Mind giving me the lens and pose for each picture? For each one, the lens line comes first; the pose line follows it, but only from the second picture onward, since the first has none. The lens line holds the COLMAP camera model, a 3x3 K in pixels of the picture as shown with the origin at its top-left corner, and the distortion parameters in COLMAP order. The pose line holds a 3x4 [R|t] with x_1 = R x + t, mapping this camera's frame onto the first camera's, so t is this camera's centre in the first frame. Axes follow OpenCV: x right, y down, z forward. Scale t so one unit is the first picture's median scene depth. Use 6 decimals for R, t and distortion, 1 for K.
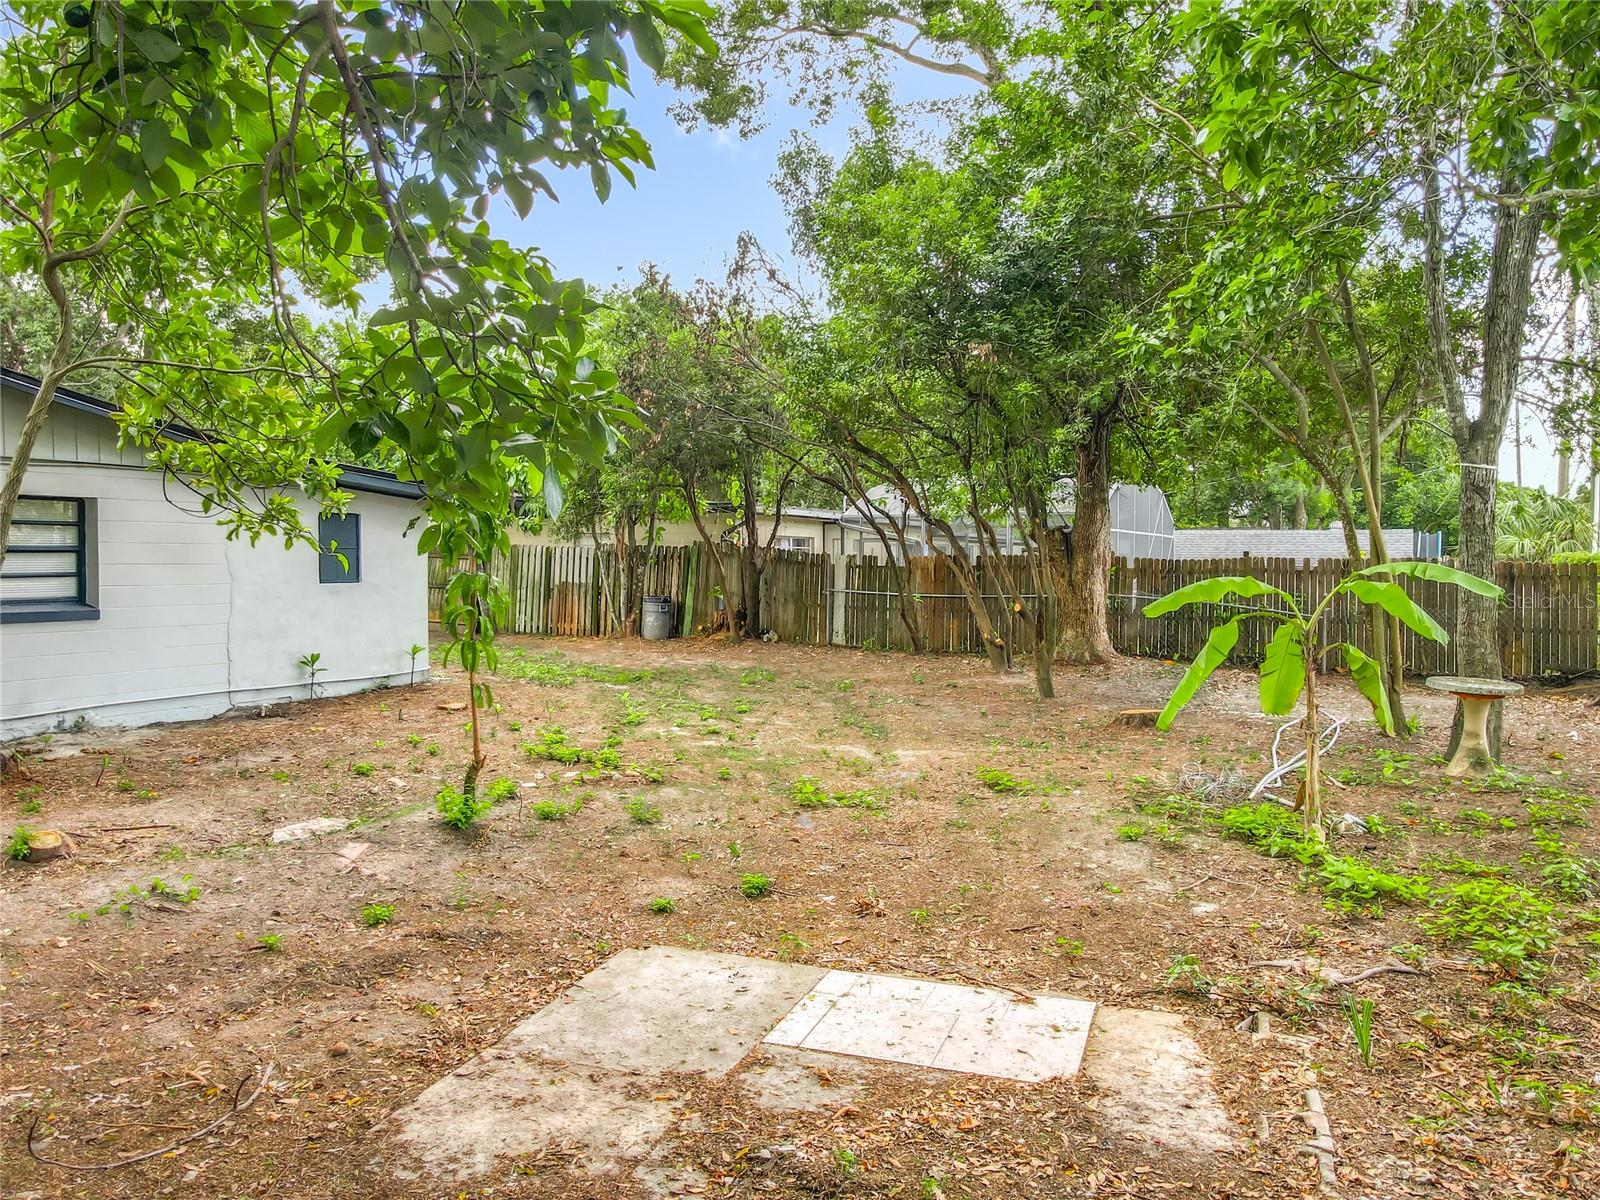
lens RADIAL K [[1124.3, 0, 799.6], [0, 1124.3, 596.4], [0, 0, 1]] dist [-0.001508, -0.000353]
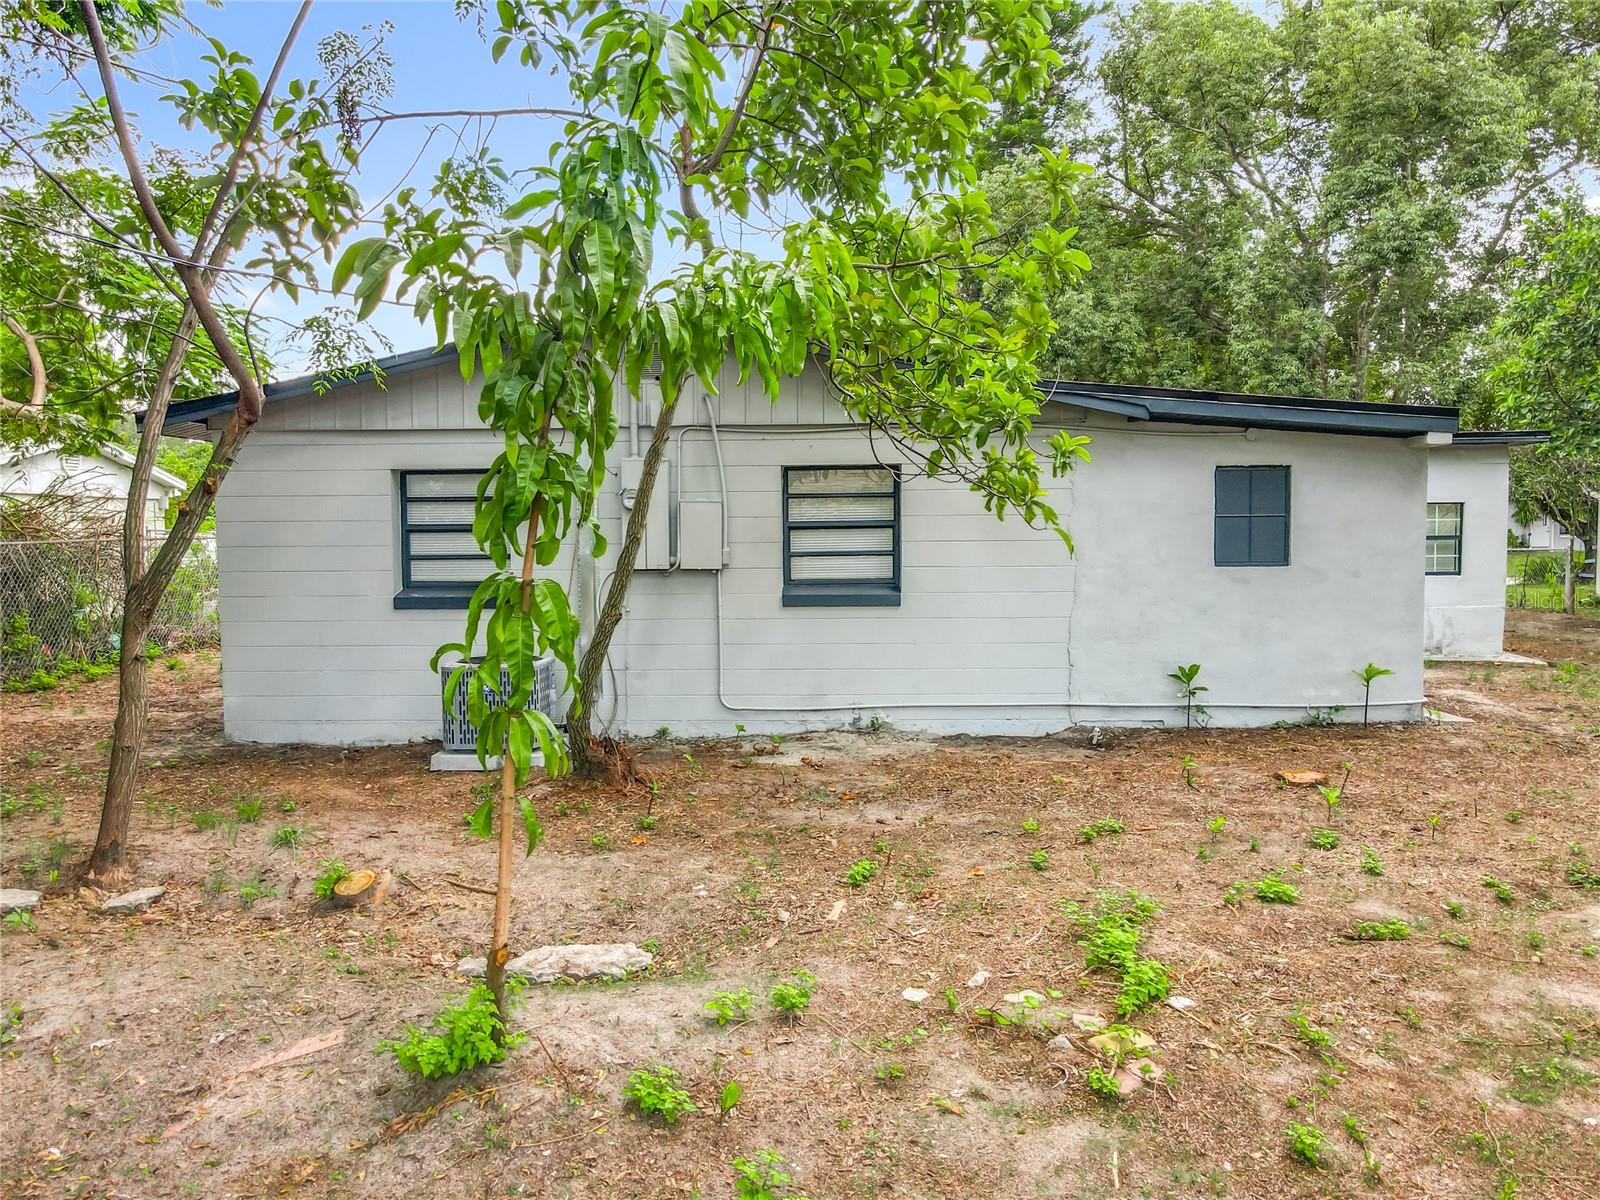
lens RADIAL K [[1124.3, 0, 800.1], [0, 1124.3, 598.7], [0, 0, 1]] dist [-0.001508, -0.000353]
pose [[0.442566, 0.047278, -0.895489, 0.098423], [-0.018437, 0.998878, 0.043625, -0.018709], [0.896546, -0.002797, 0.442941, 0.488571]]
